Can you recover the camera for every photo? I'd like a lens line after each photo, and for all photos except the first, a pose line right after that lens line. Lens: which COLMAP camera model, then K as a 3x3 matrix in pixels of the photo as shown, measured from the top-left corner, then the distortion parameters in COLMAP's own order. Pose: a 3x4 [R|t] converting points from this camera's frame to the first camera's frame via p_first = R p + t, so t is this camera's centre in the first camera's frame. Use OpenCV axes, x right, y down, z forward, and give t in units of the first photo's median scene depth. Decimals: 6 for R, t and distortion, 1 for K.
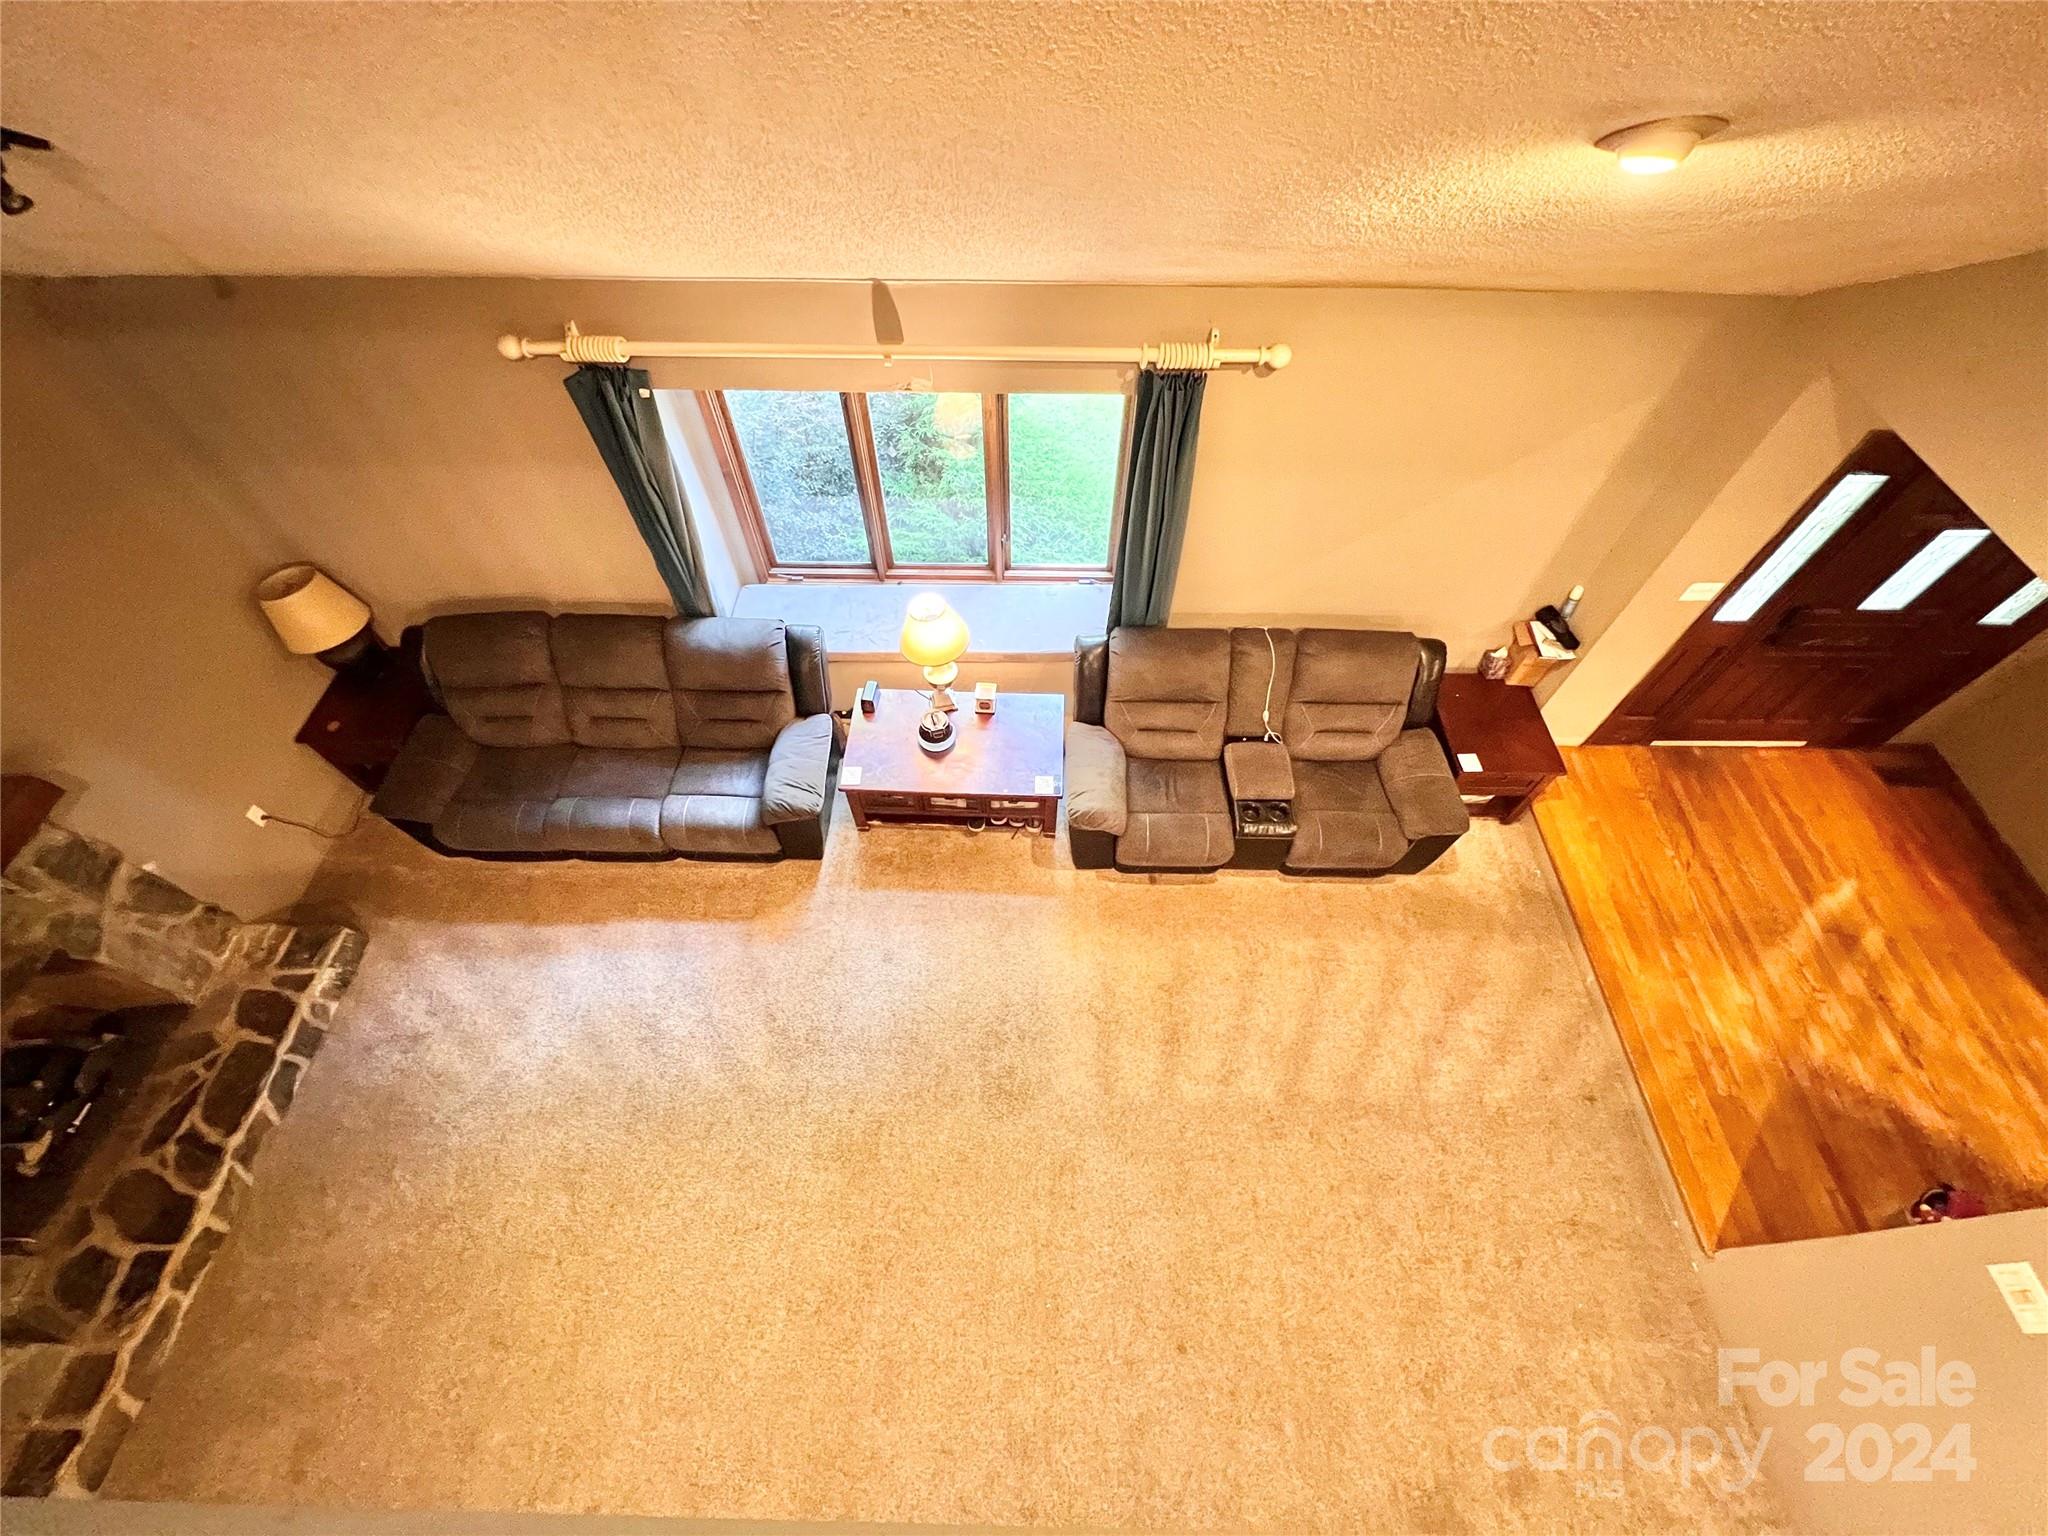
lens RADIAL K [[822.7, 0, 1020.2], [0, 822.7, 761.0], [0, 0, 1]] dist [-0.003431, 0.000655]
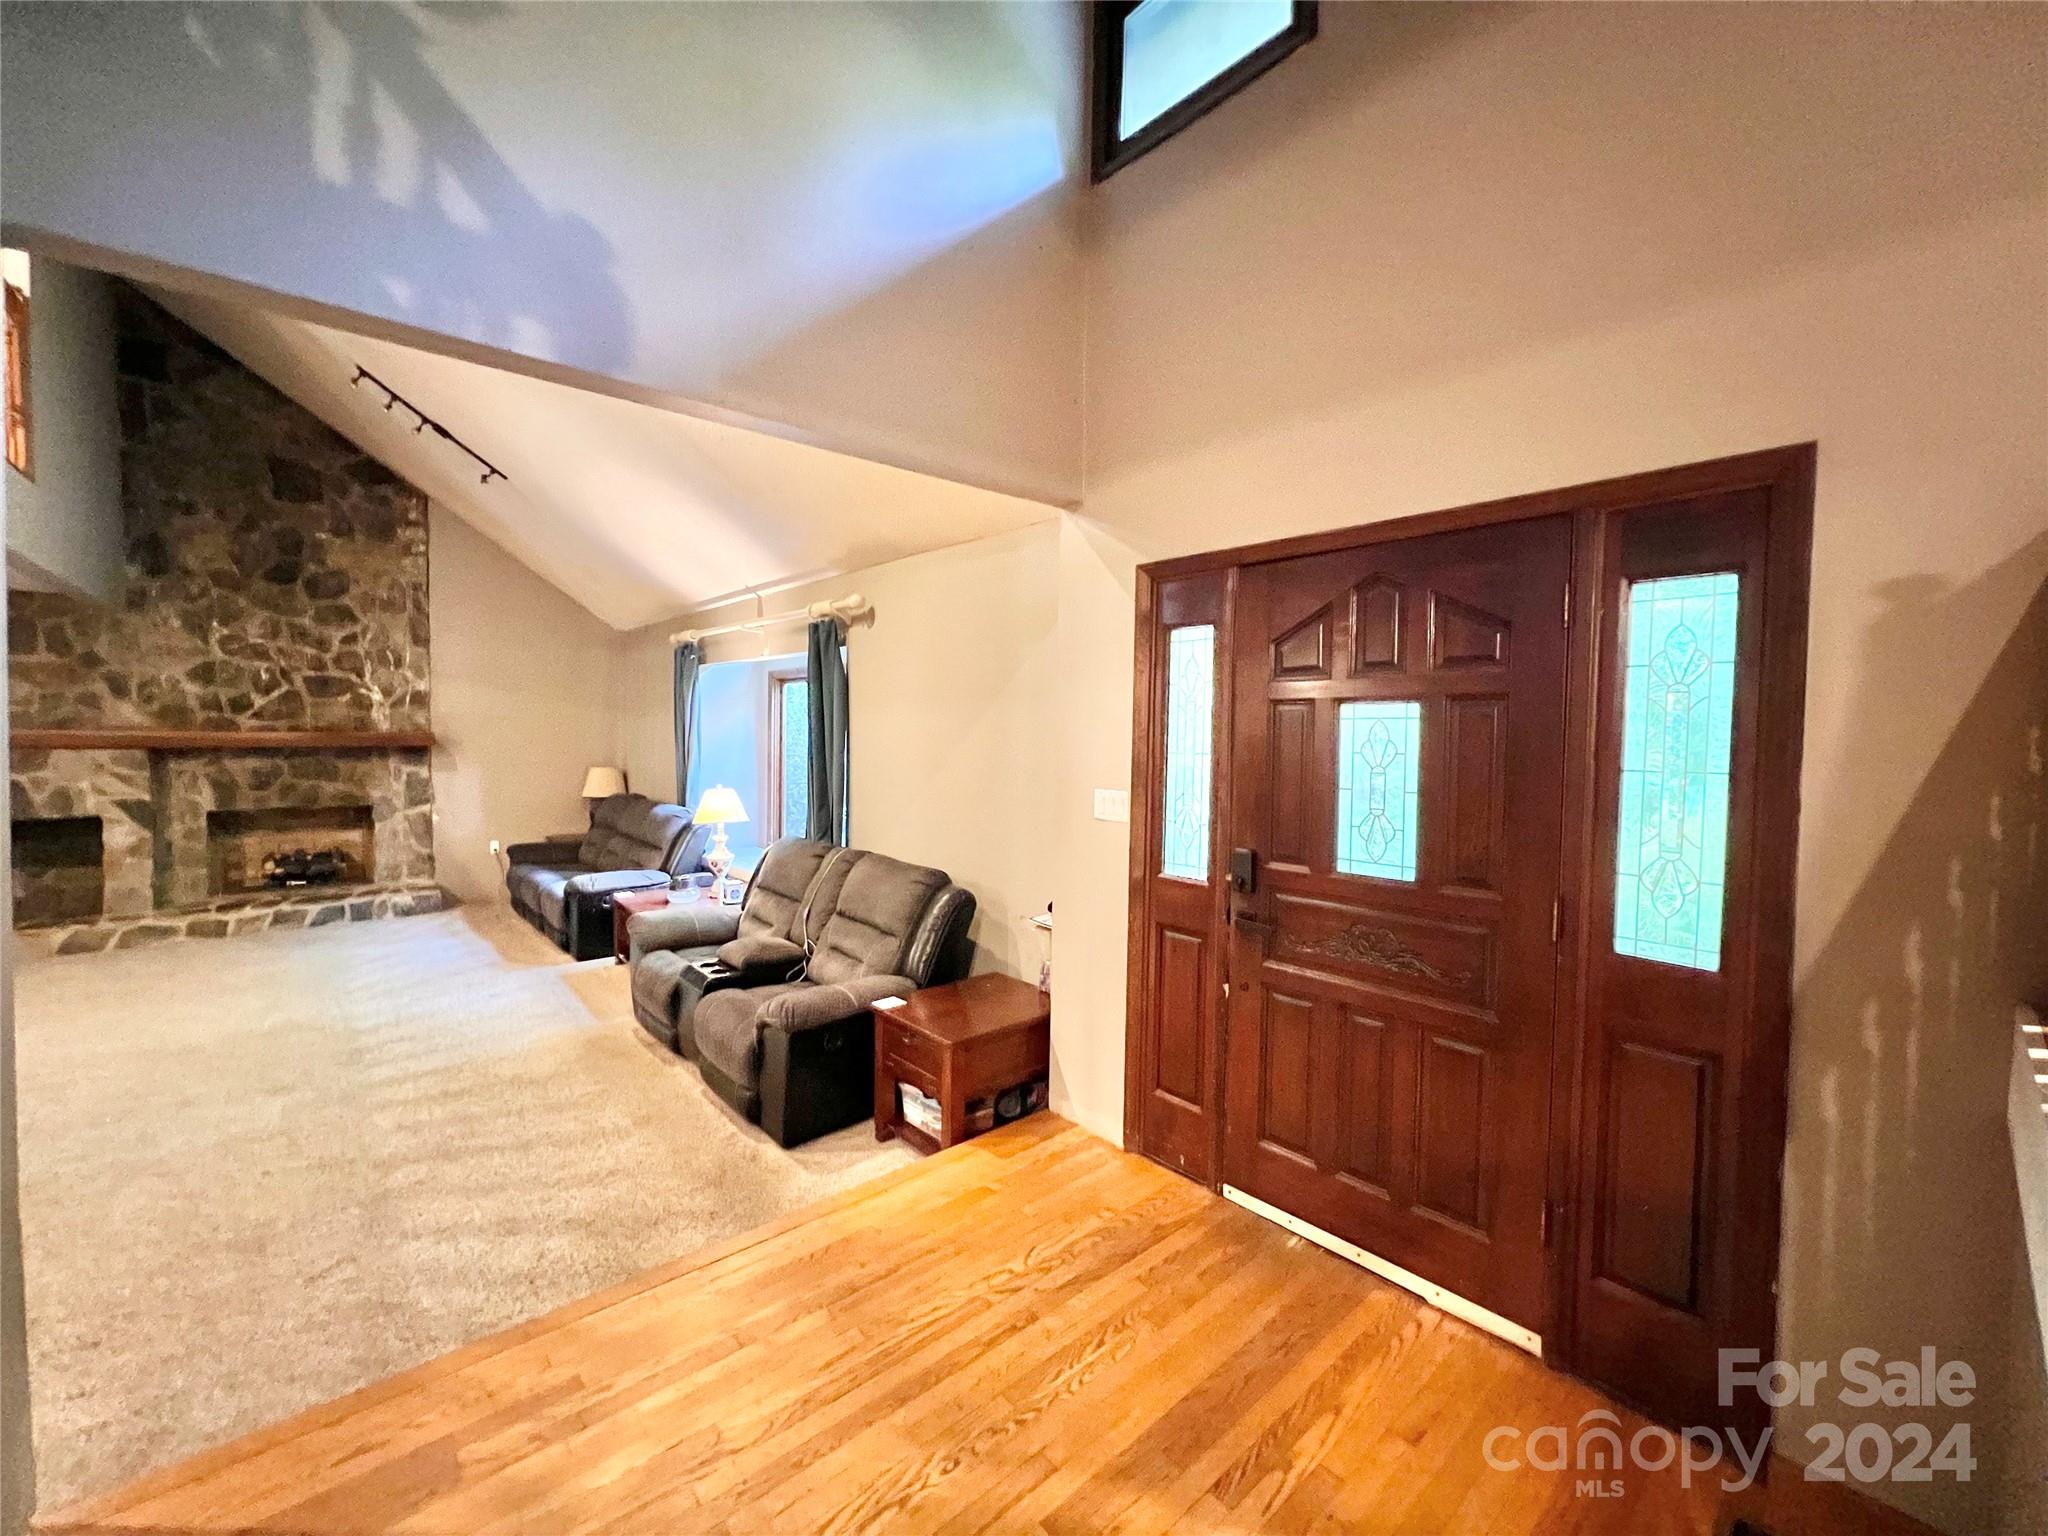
lens RADIAL K [[822.7, 0, 1020.2], [0, 822.7, 761.0], [0, 0, 1]] dist [-0.003431, 0.000655]
pose [[0.673953, 0.038590, -0.737766, 1.256120], [-0.611405, 0.589697, -0.527676, 0.210965], [0.414695, 0.806702, 0.421022, 0.573877]]
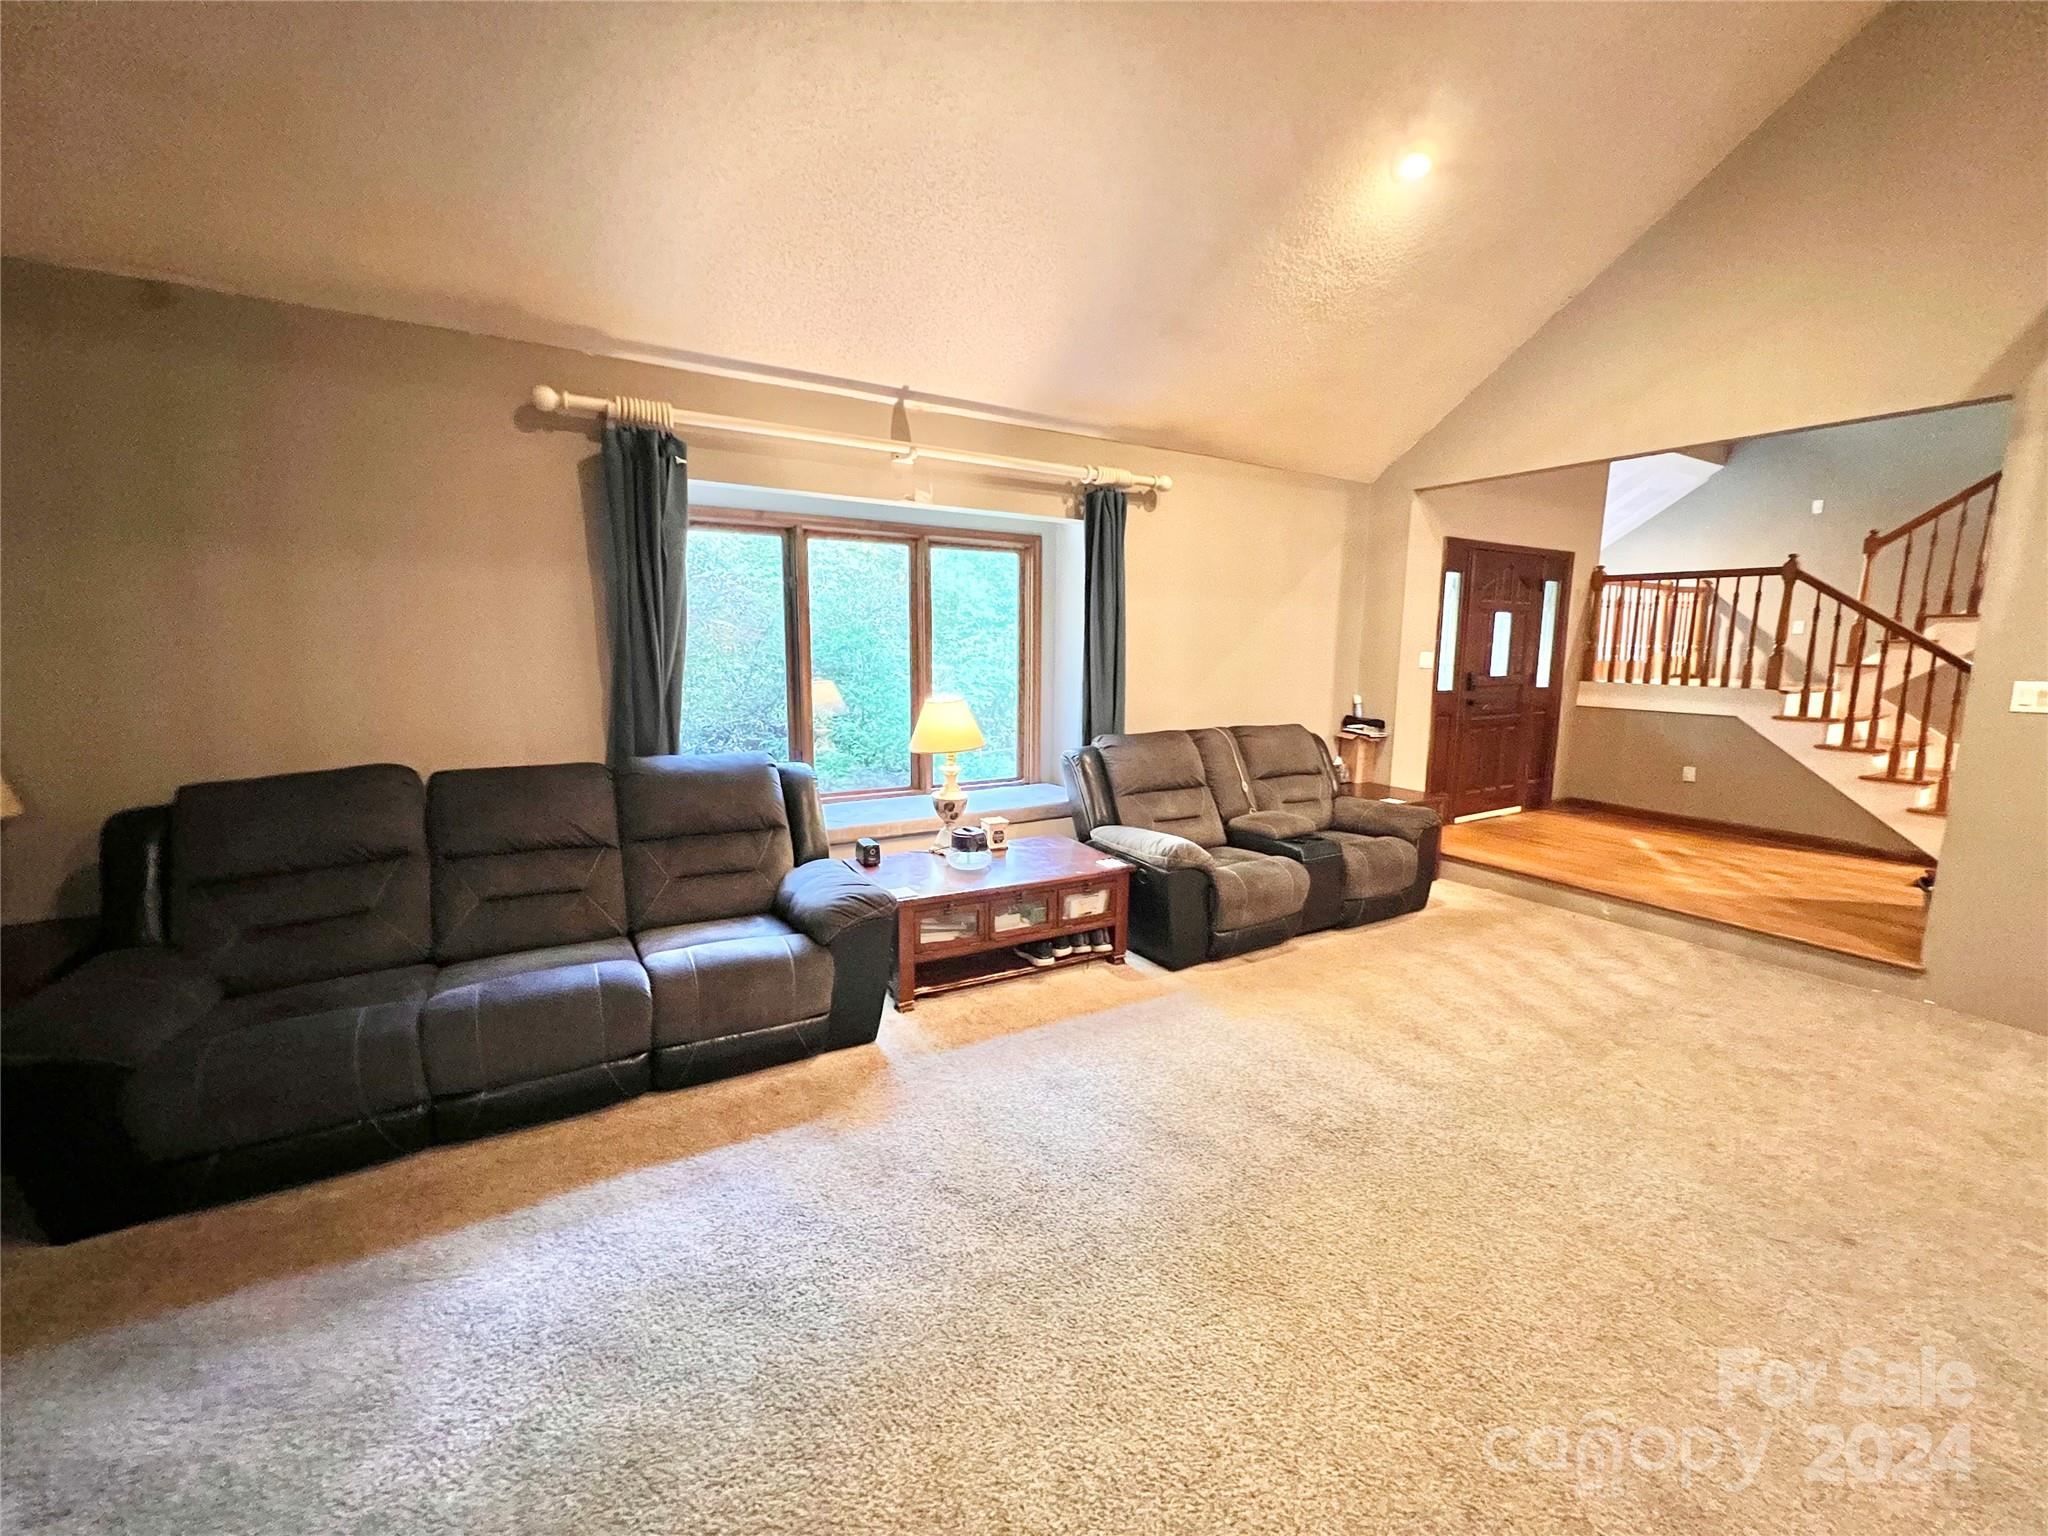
lens RADIAL K [[822.7, 0, 1020.2], [0, 822.7, 761.0], [0, 0, 1]] dist [-0.003431, 0.000655]
pose [[0.852717, -0.064532, 0.518371, -0.531705], [0.419337, 0.676306, -0.605613, 0.472553], [-0.311496, 0.733789, 0.603758, 0.442715]]
